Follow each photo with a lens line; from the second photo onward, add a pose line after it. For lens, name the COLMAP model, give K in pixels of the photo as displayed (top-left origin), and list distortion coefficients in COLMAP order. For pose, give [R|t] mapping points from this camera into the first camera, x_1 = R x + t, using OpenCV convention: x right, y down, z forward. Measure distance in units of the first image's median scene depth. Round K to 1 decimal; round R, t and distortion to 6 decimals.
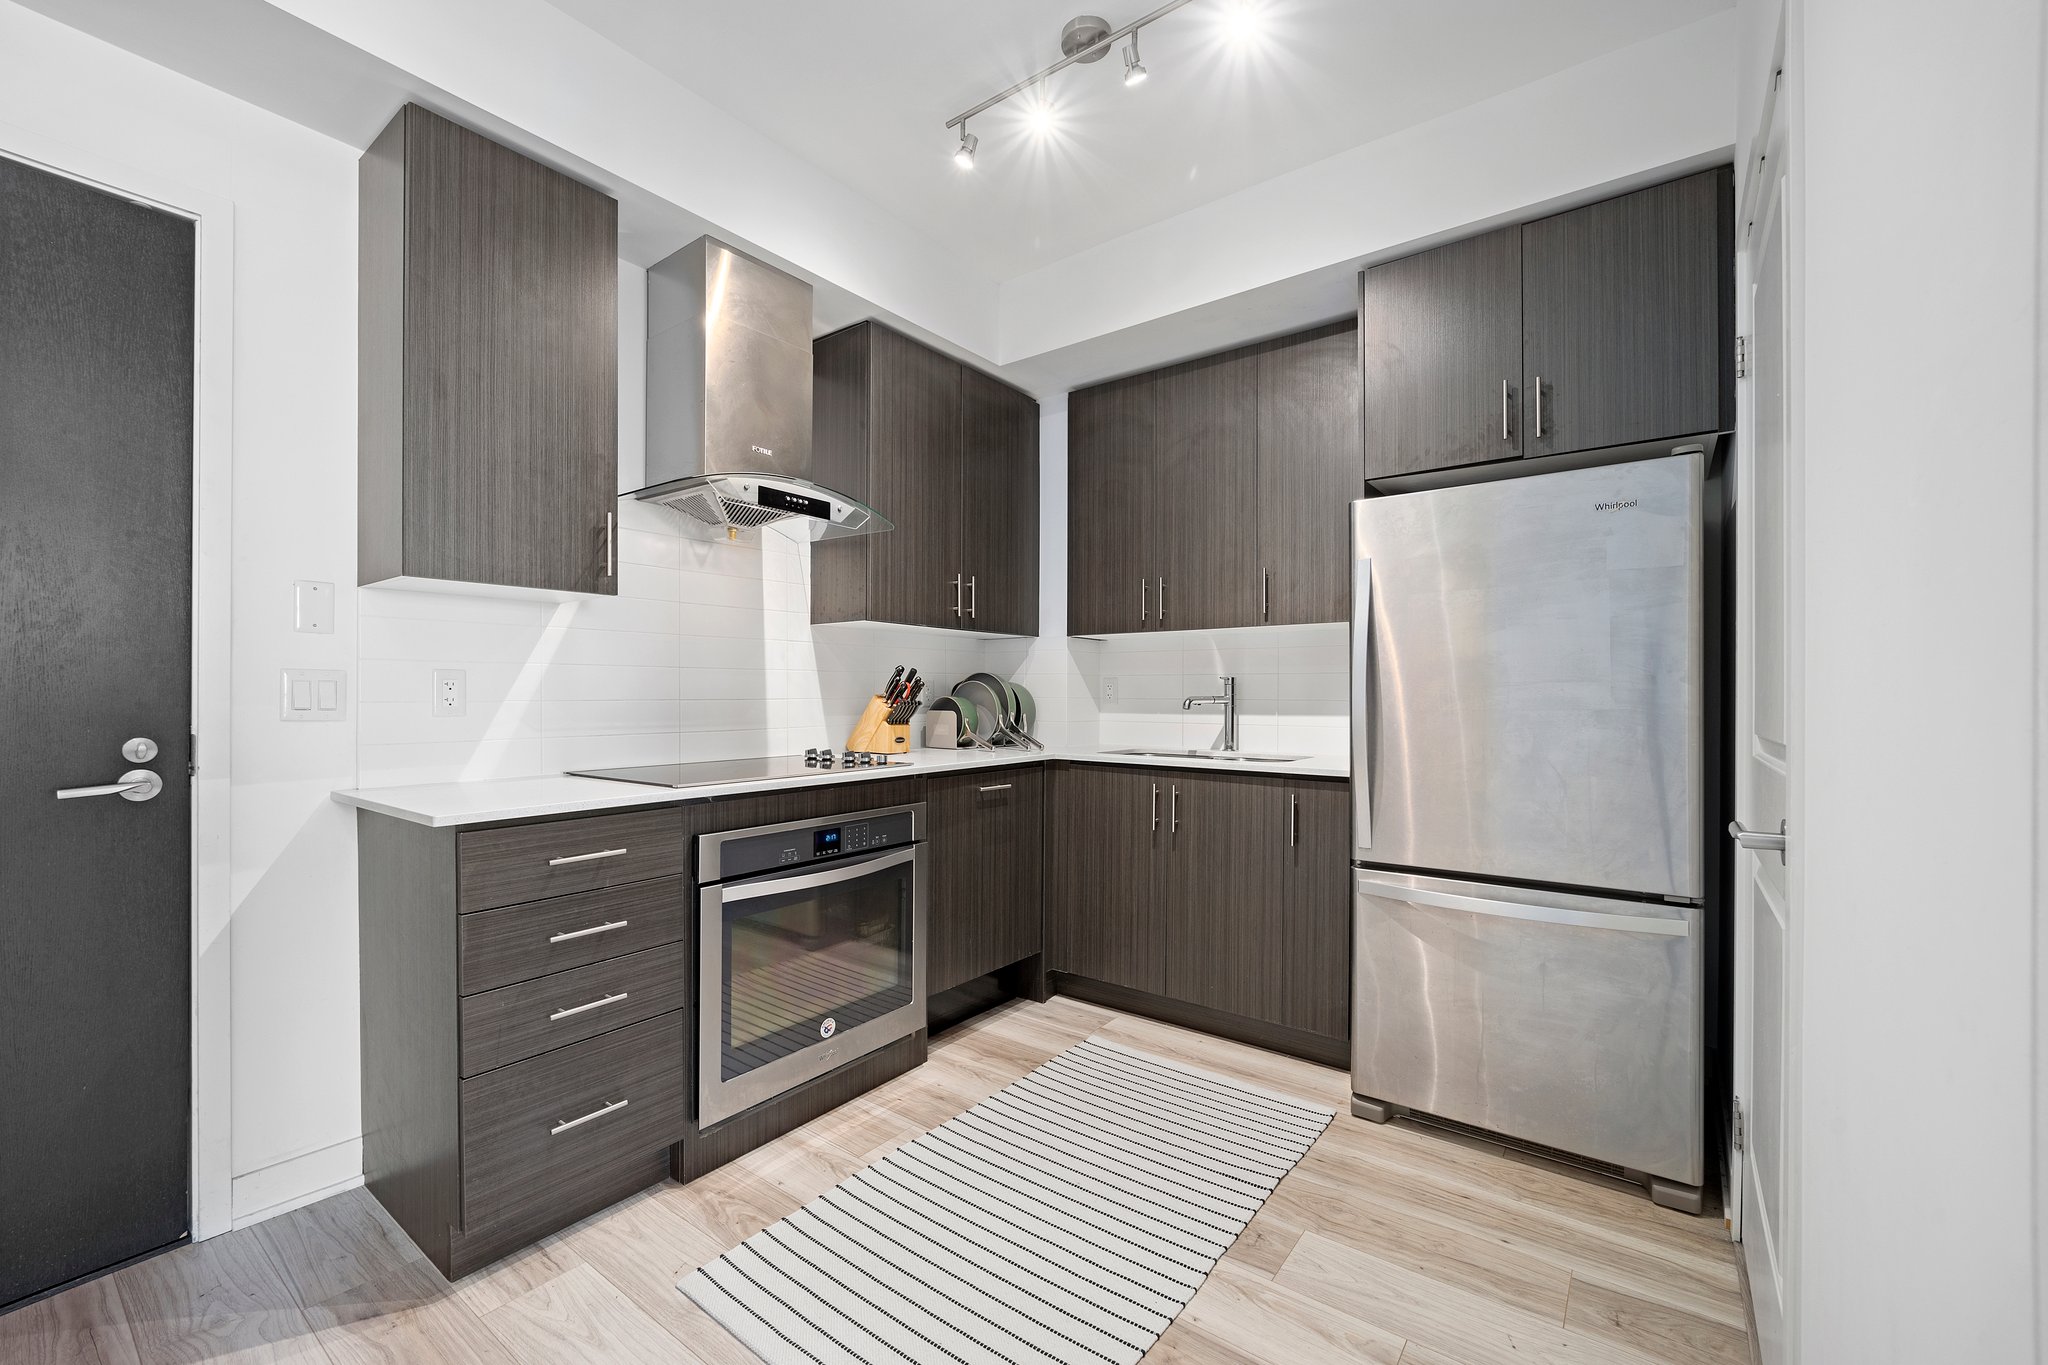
lens RADIAL K [[826.4, 0, 1027.8], [0, 826.4, 691.8], [0, 0, 1]] dist [-0.000872, -0.000400]
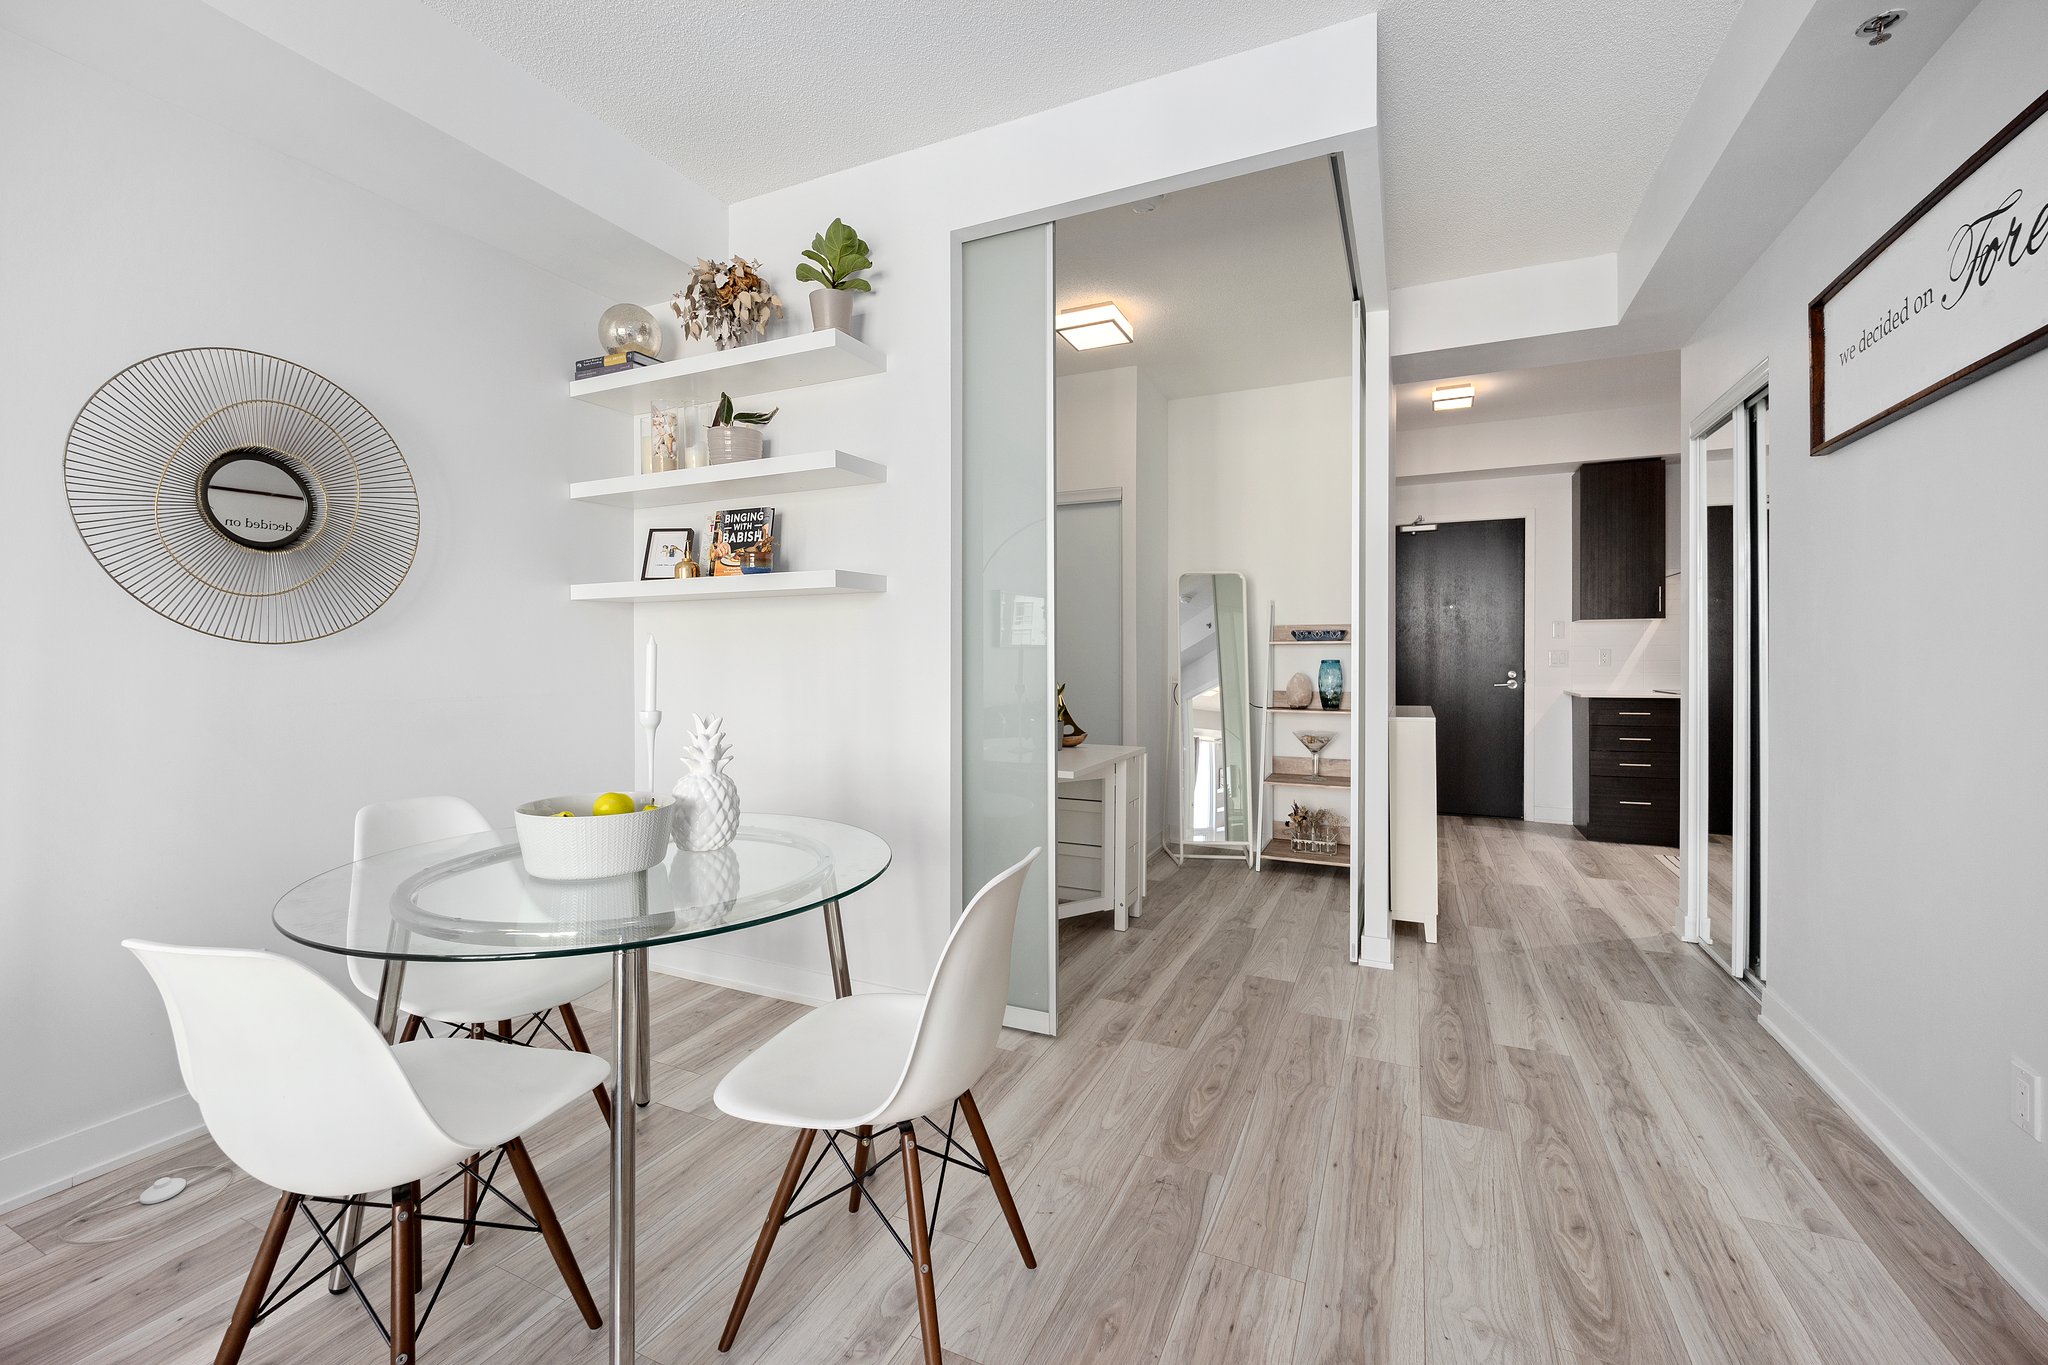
lens RADIAL K [[826.8, 0, 1018.3], [0, 826.8, 659.6], [0, 0, 1]] dist [0.001294, -0.009989]
pose [[0.211494, -0.001192, -0.977379, 1.318092], [0.001899, 0.999998, -0.000809, 0.003825], [0.977377, -0.001685, 0.211496, -1.239327]]
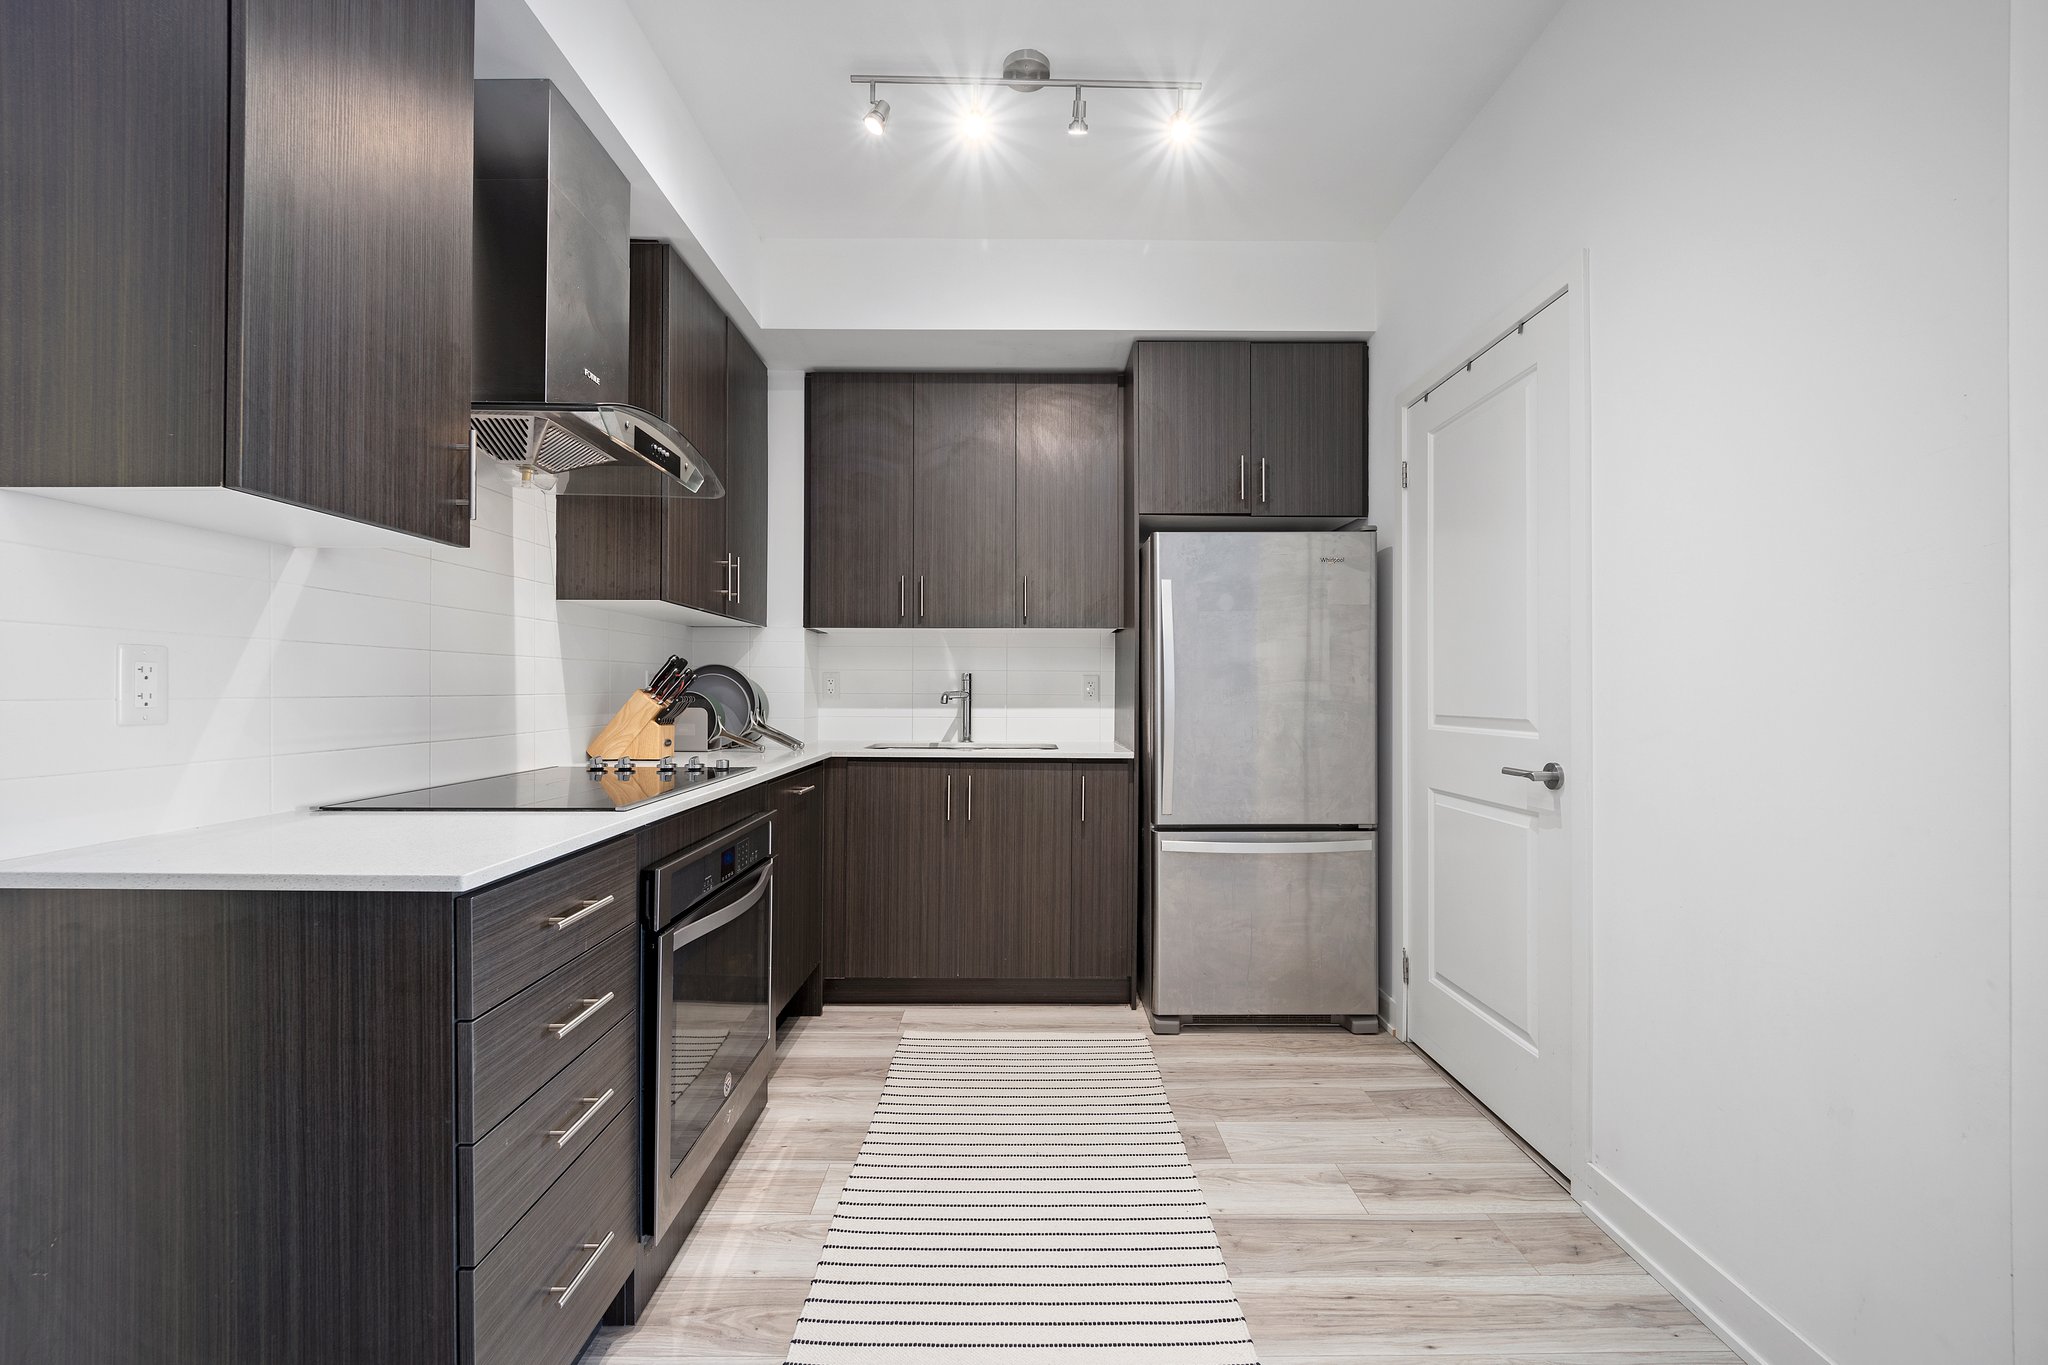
lens RADIAL K [[829.1, 0, 1024.0], [0, 829.1, 682.5], [0, 0, 1]] dist [-0.001792, -0.000241]
pose [[0.798049, 0.006784, 0.602555, -0.480091], [-0.004036, 0.999974, -0.005913, 0.000550], [-0.602580, 0.002287, 0.798056, 0.132605]]
